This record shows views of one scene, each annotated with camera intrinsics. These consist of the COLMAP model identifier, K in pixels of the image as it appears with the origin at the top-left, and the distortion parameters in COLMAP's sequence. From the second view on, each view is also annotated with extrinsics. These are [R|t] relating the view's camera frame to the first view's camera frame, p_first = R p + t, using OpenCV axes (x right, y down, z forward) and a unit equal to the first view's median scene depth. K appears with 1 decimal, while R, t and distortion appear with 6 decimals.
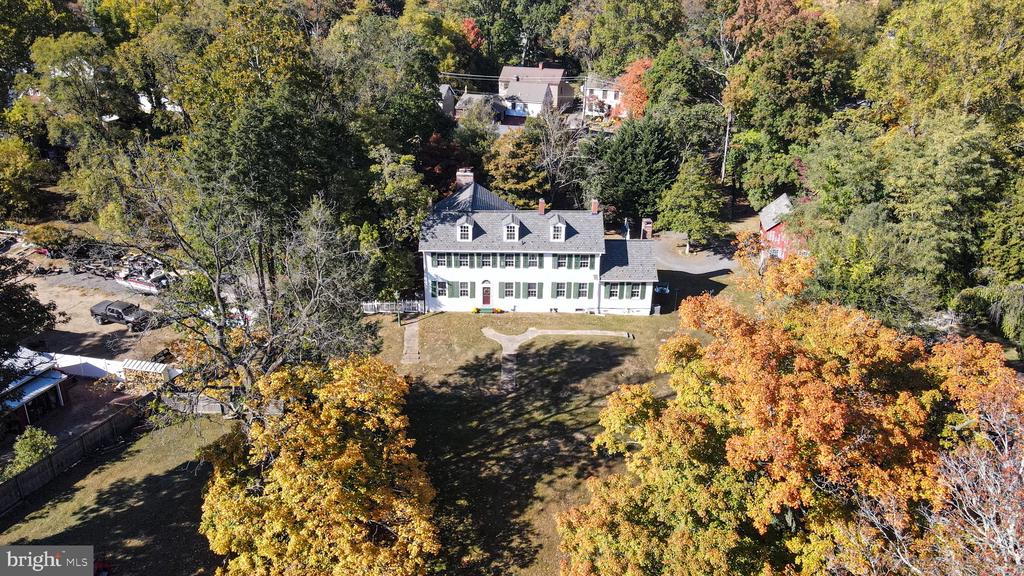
lens RADIAL K [[749.8, 0, 512.0], [0, 749.8, 288.0], [0, 0, 1]] dist [0.004396, 0.001331]
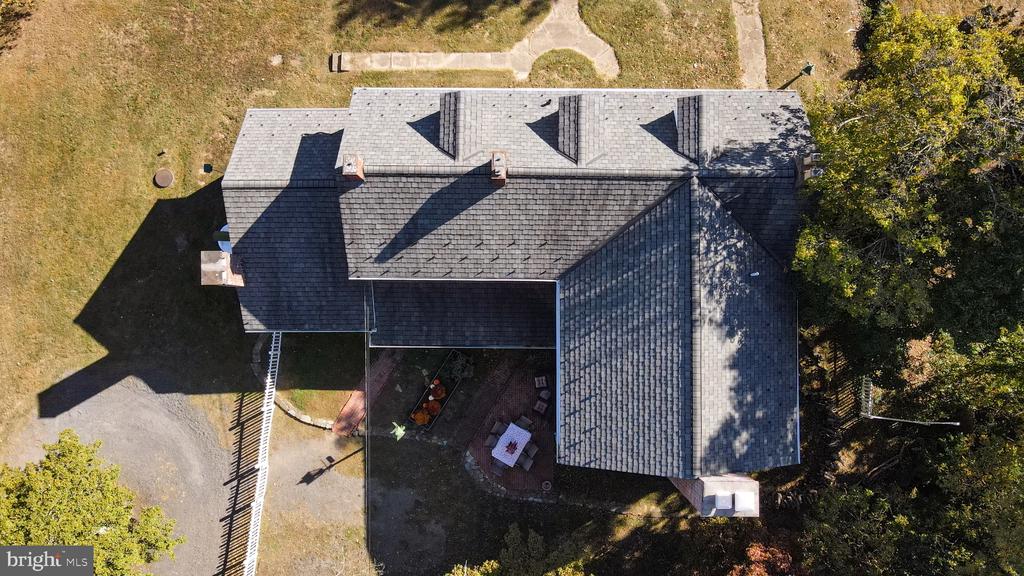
lens RADIAL K [[749.8, 0, 512.0], [0, 749.8, 288.0], [0, 0, 1]] dist [0.004396, 0.001331]
pose [[-0.999957, -0.003642, -0.008585, 0.037434], [-0.006777, -0.348564, 0.937261, -0.471084], [-0.006405, 0.937278, 0.348524, 0.934490]]
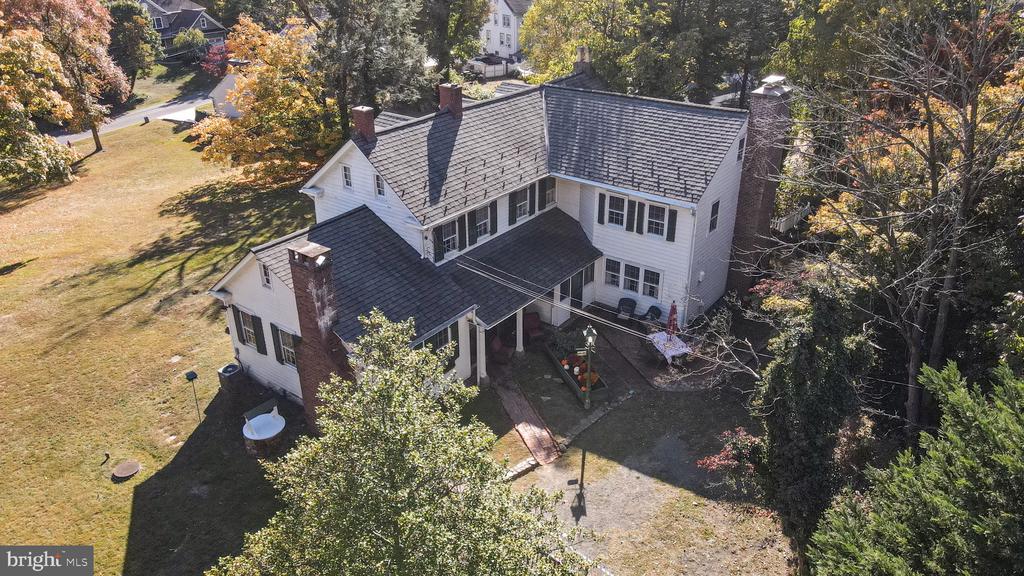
lens RADIAL K [[749.8, 0, 512.0], [0, 749.8, 288.0], [0, 0, 1]] dist [0.004396, 0.001331]
pose [[-0.610343, 0.357622, -0.706815, 0.388018], [-0.291319, 0.728421, 0.620110, -0.318530], [0.736624, 0.584389, -0.340405, 1.262329]]
